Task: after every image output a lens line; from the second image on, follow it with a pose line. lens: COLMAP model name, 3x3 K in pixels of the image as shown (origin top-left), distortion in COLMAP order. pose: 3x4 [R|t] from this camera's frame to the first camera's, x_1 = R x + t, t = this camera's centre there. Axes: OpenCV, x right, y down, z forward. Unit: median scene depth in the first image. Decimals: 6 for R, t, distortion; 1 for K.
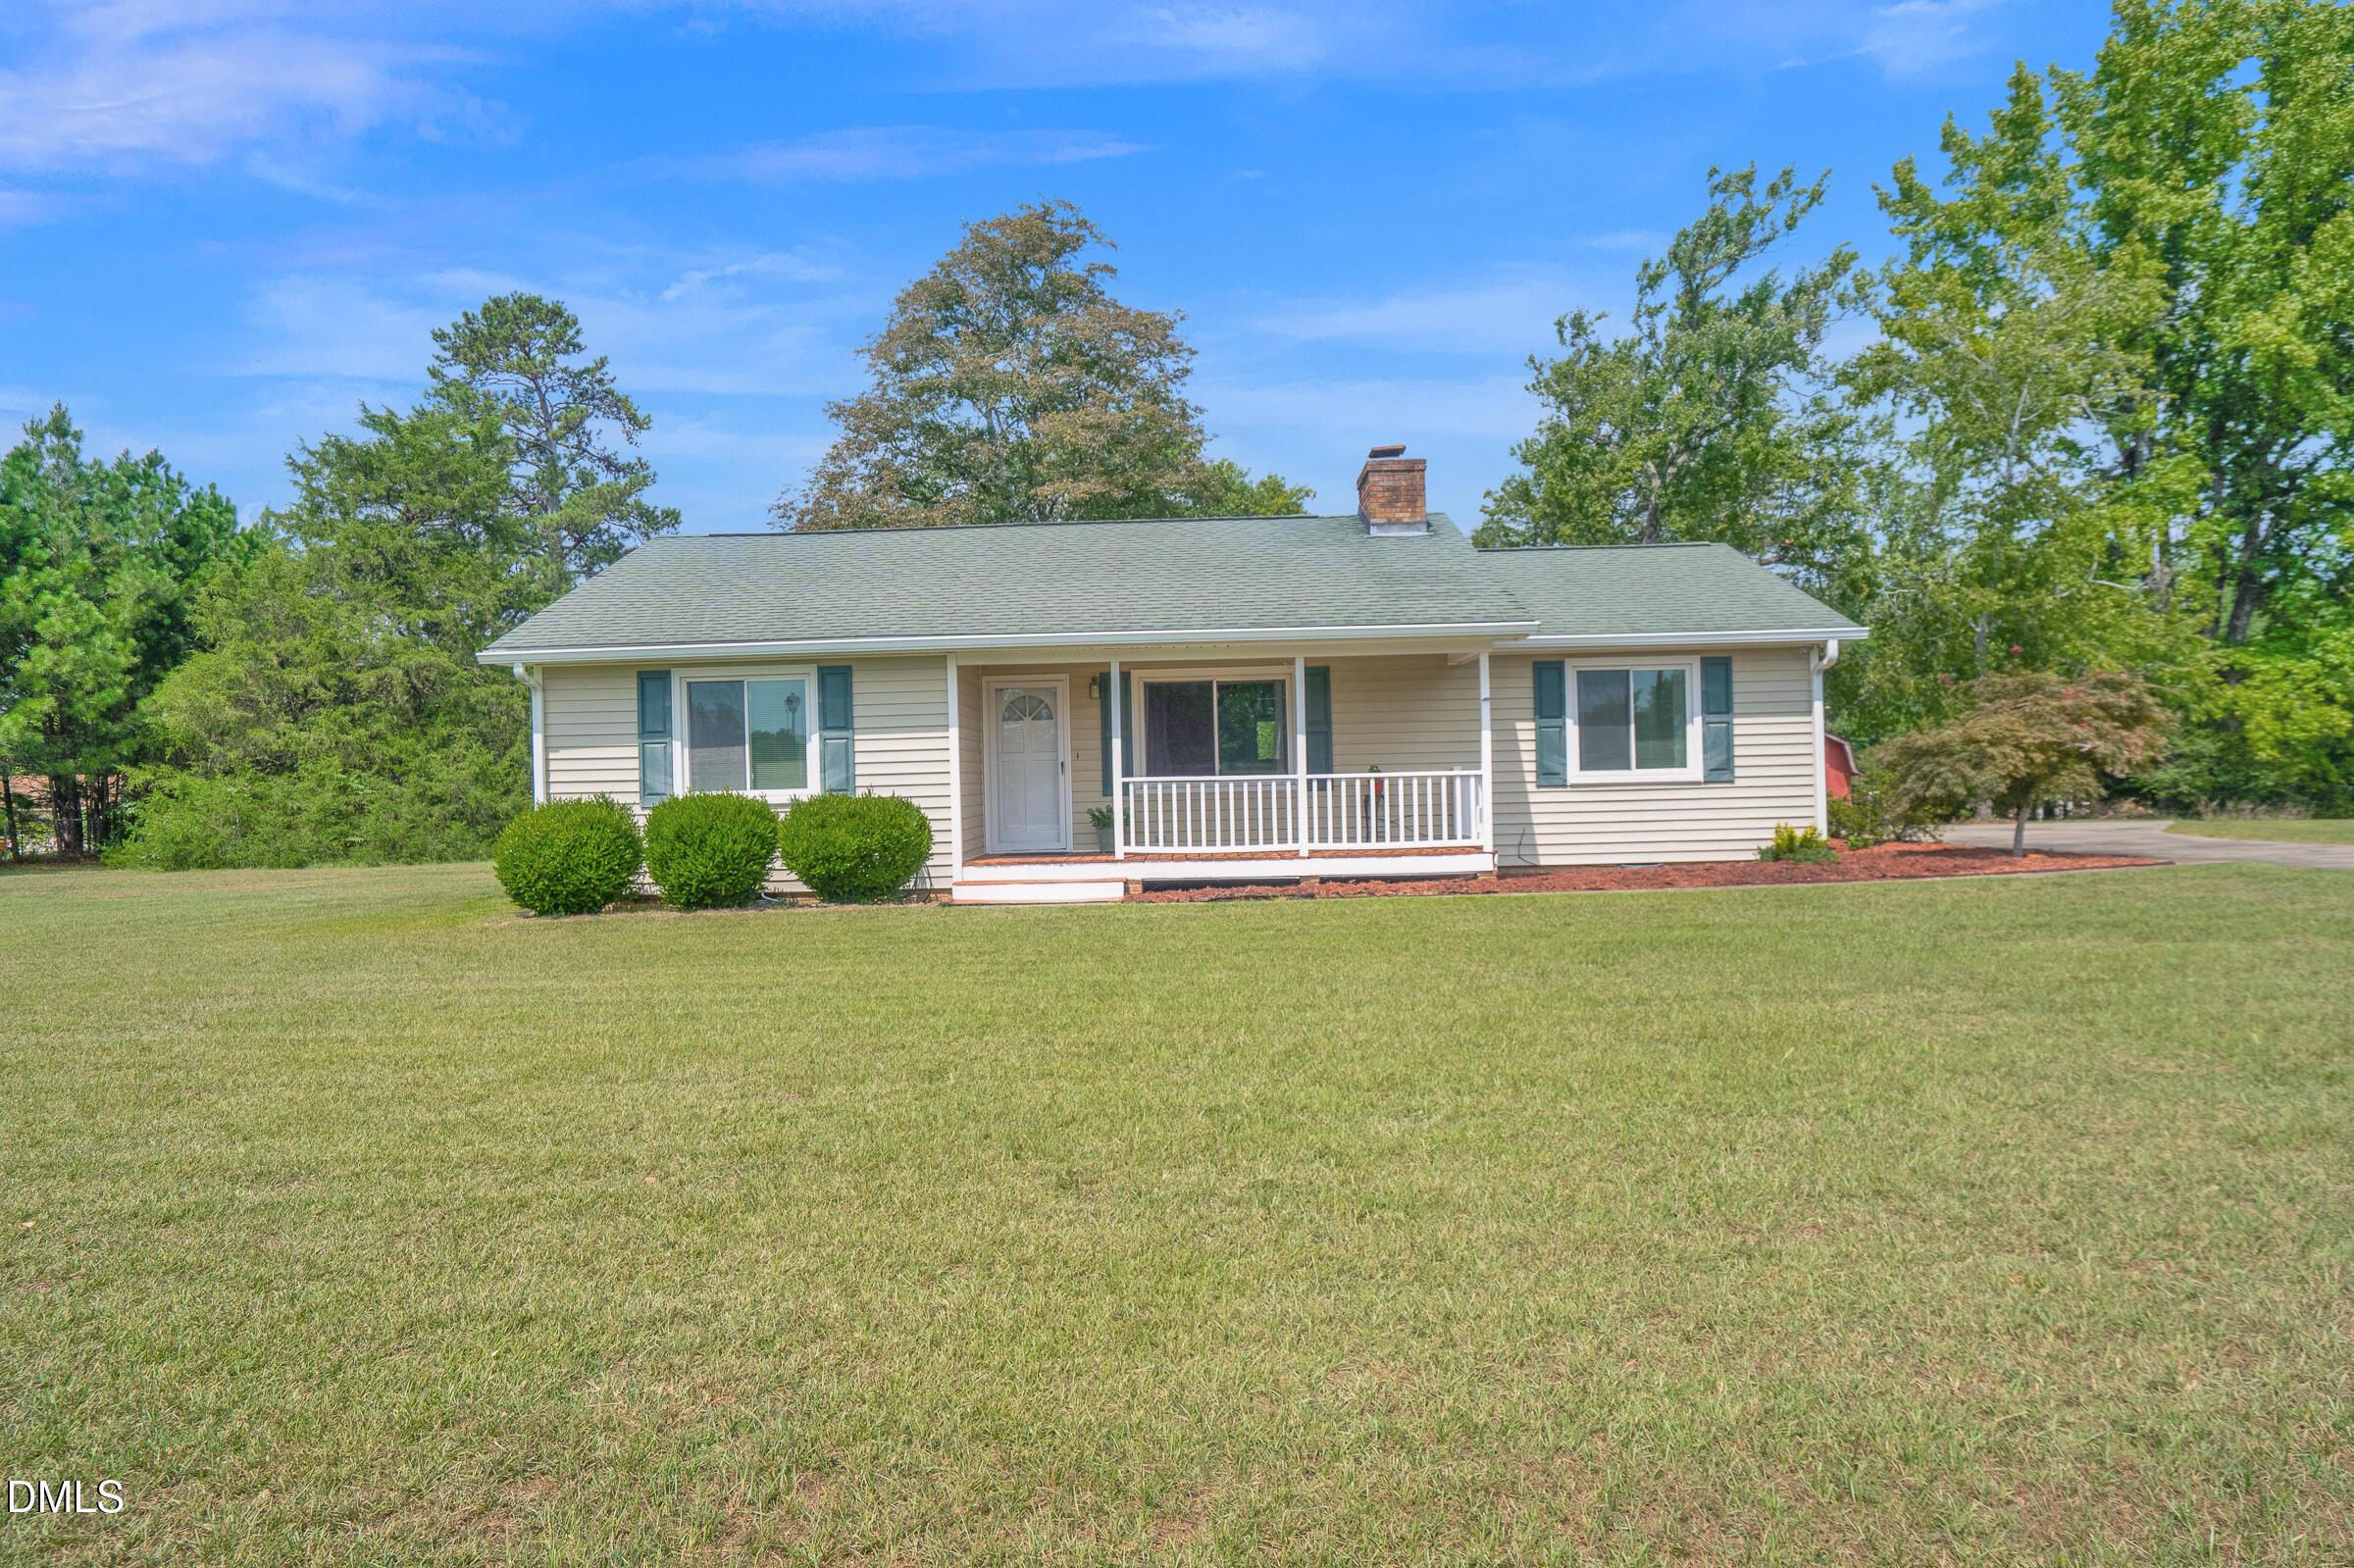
lens RADIAL K [[1393.9, 0, 1177.0], [0, 1393.9, 784.0], [0, 0, 1]] dist [0.003962, 0.002976]
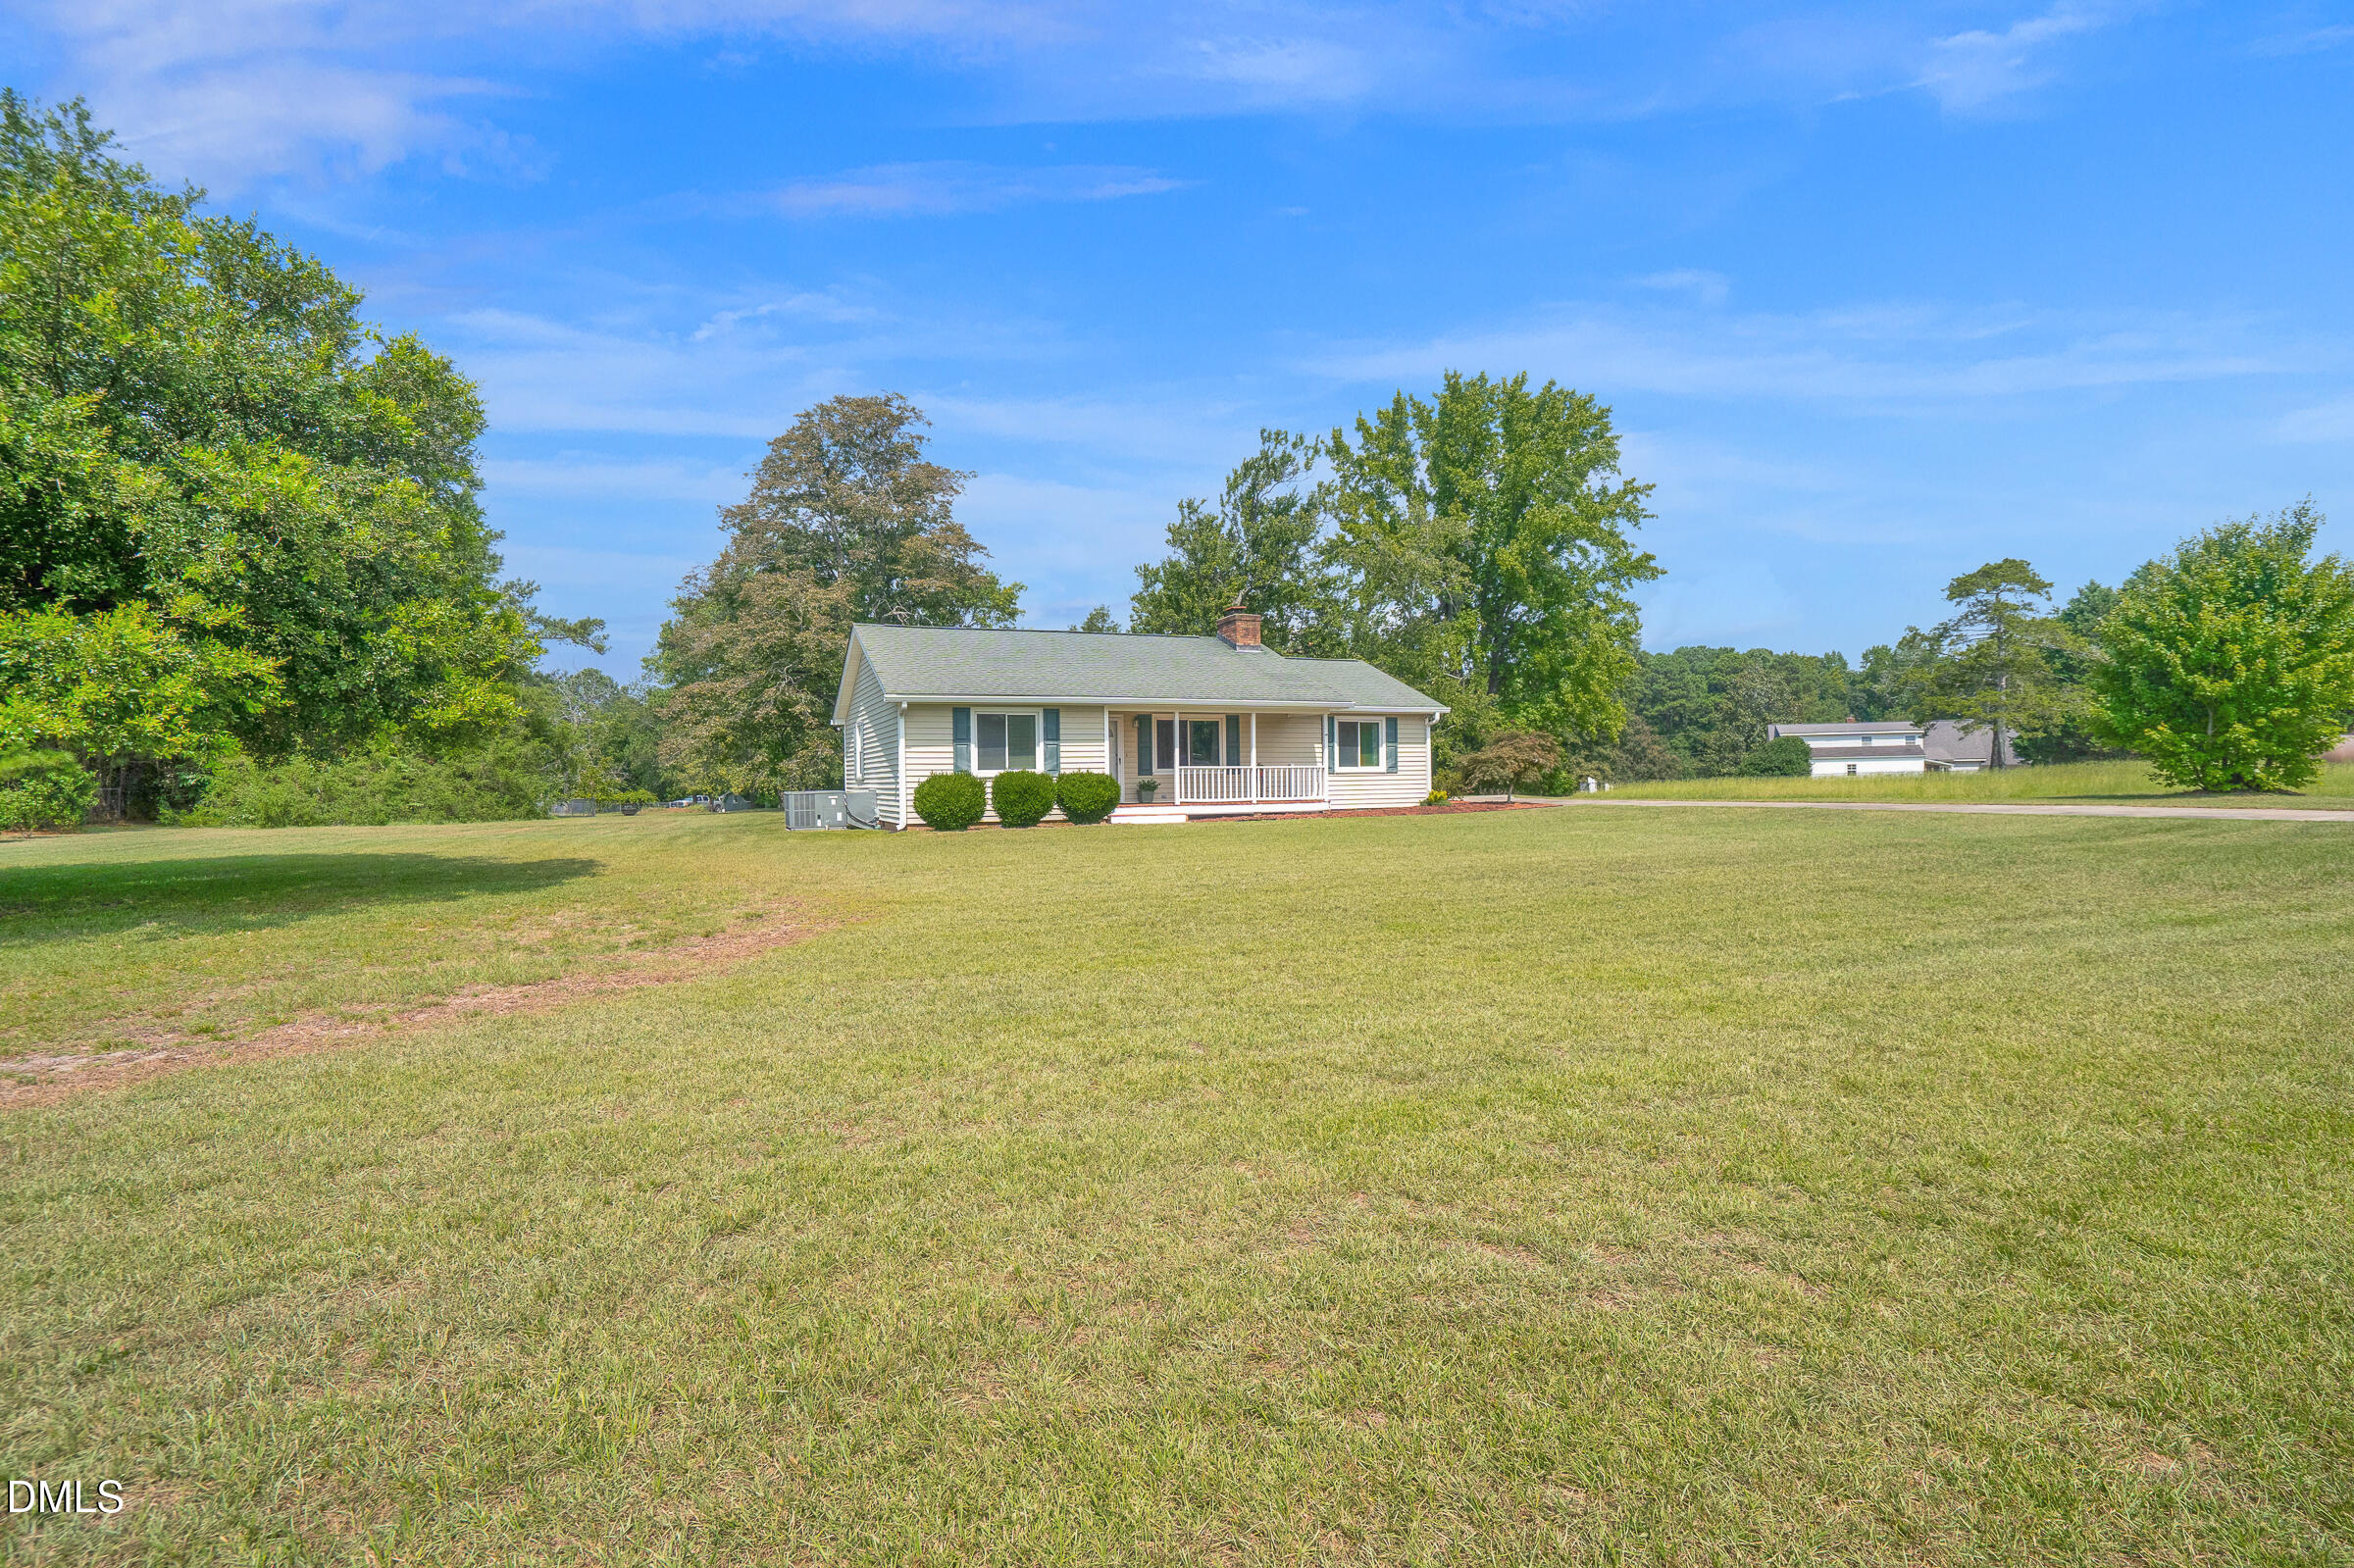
lens RADIAL K [[1042.0, 0, 1177.0], [0, 1042.0, 784.0], [0, 0, 1]] dist [-0.028163, 0.000156]
pose [[0.914496, 0.008722, 0.404502, -0.620091], [-0.011293, 0.999928, 0.003971, 0.014575], [-0.404438, -0.008199, 0.914529, -0.412630]]
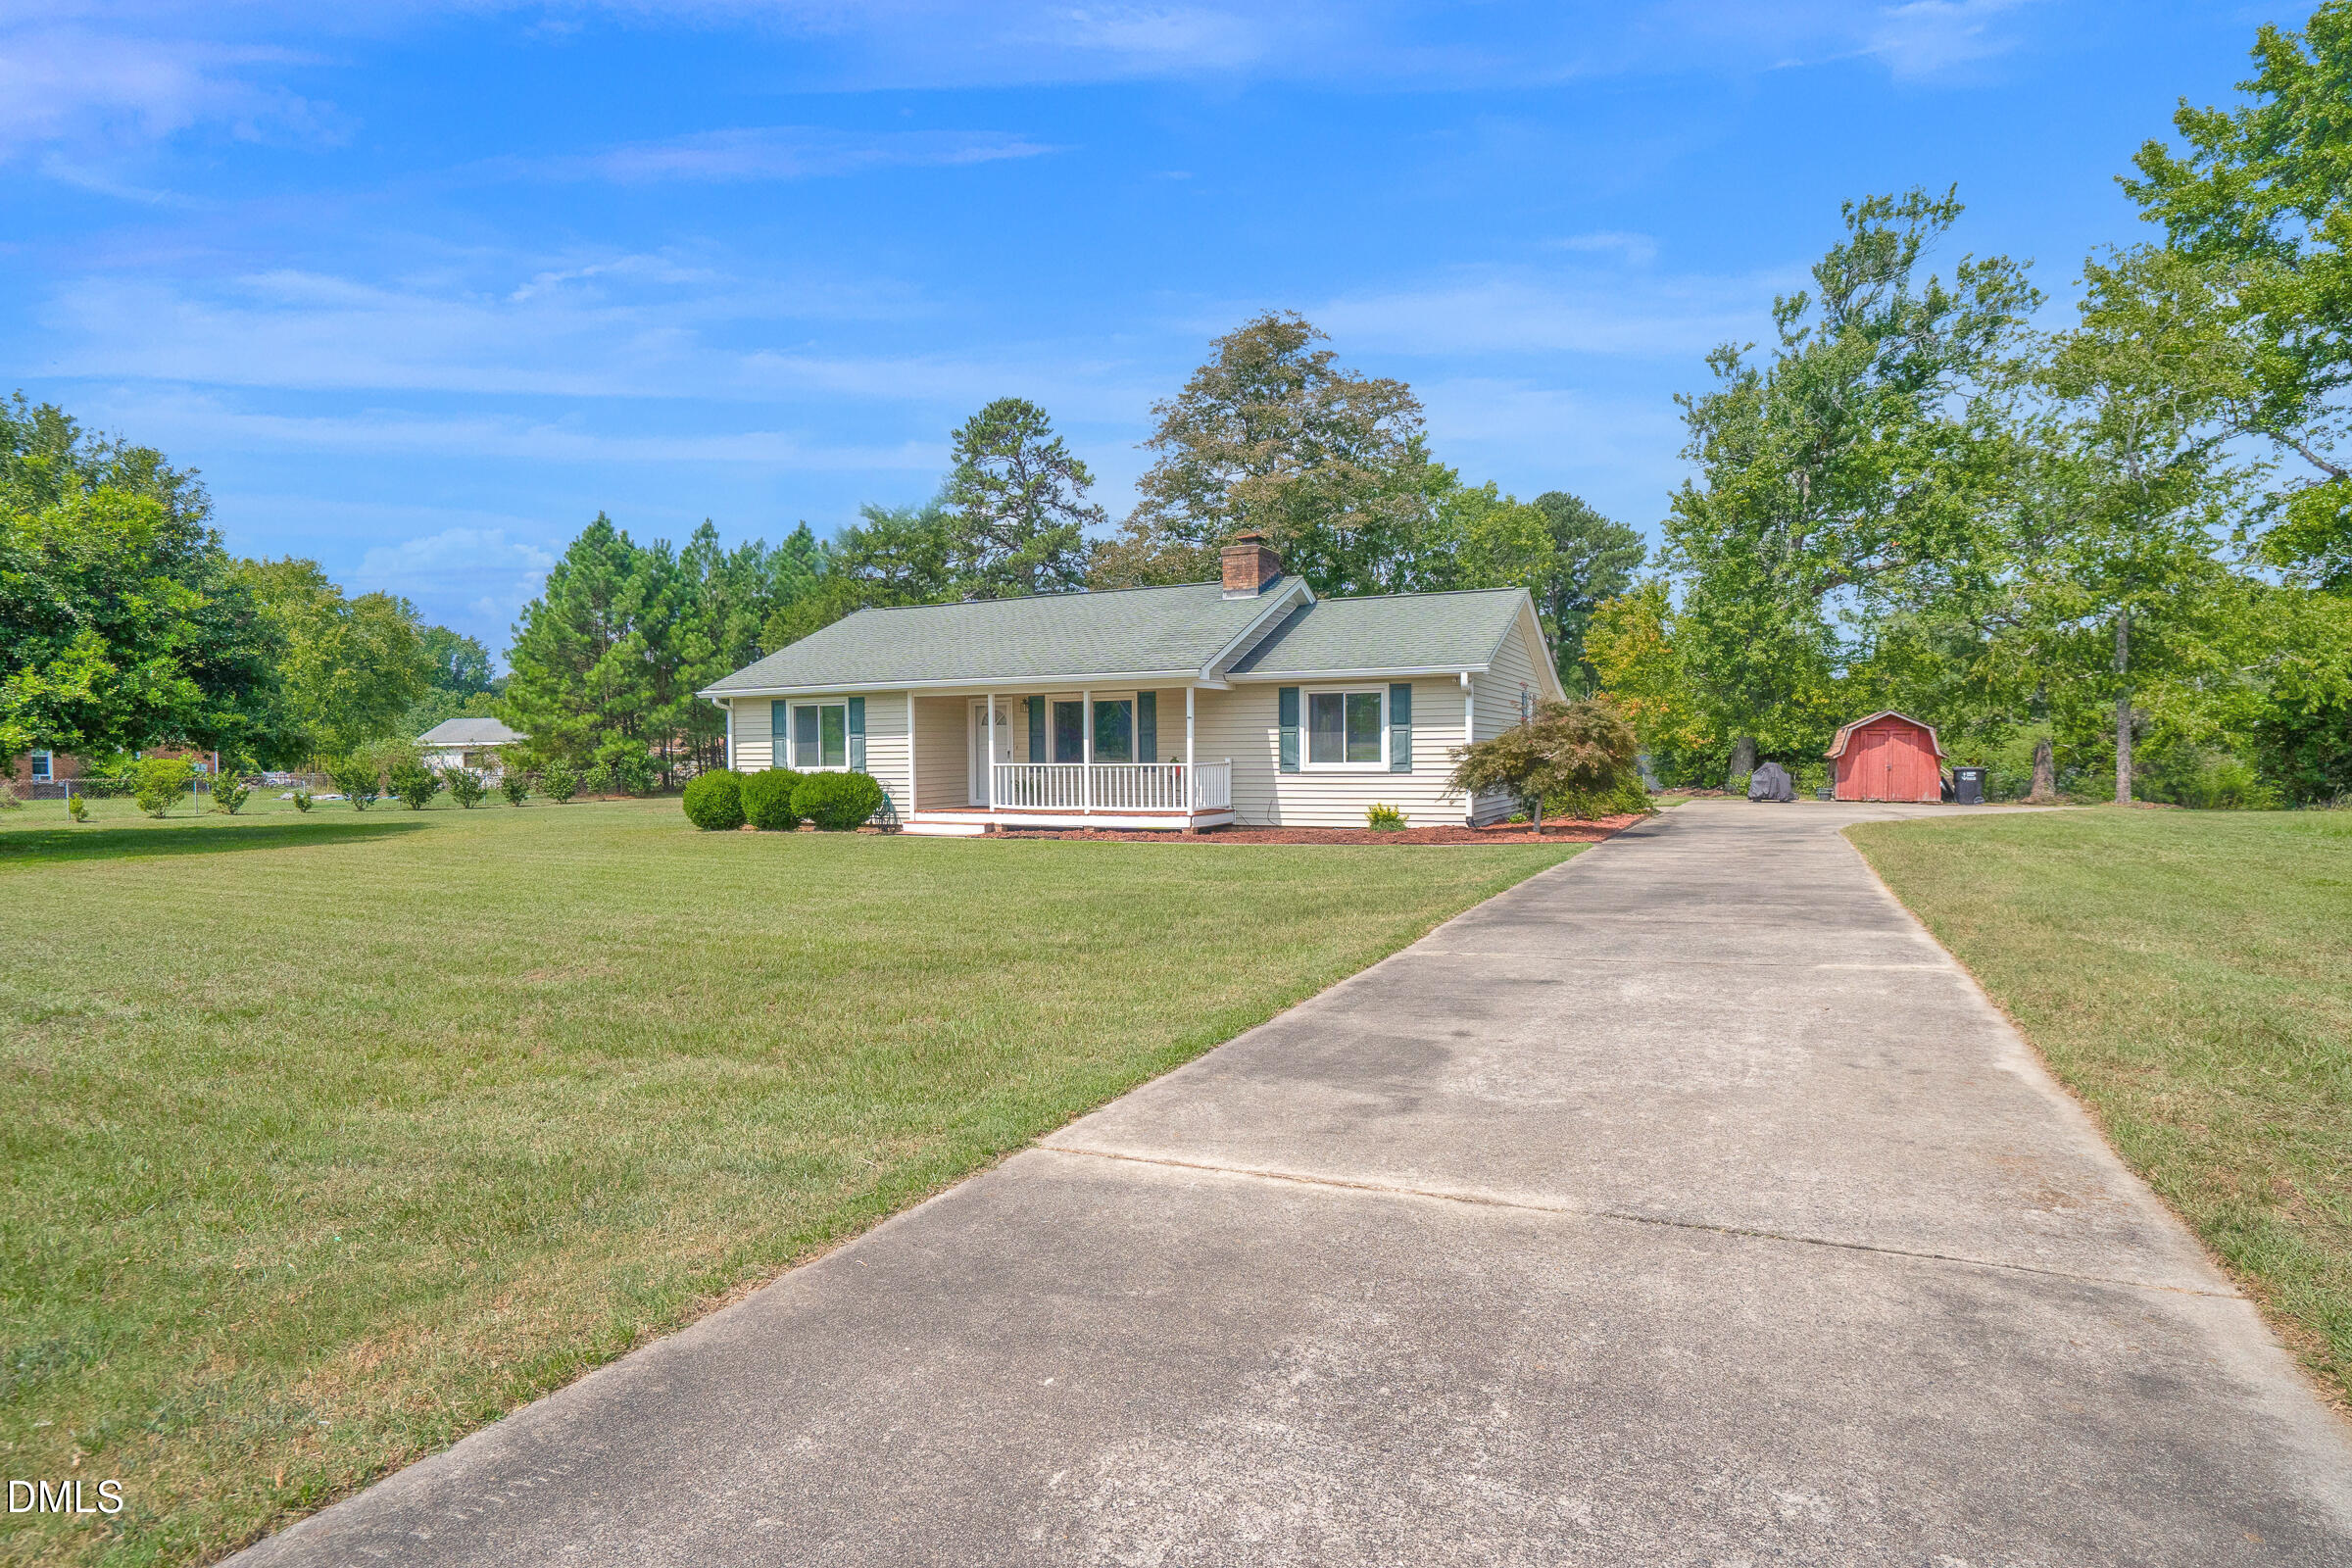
lens RADIAL K [[1217.6, 0, 1176.0], [0, 1217.6, 784.0], [0, 0, 1]] dist [-0.021130, 0.000405]
pose [[0.911295, 0.026116, -0.410925, 0.689555], [-0.010358, 0.999125, 0.040528, -0.037335], [0.411624, -0.032677, 0.910768, -0.223689]]
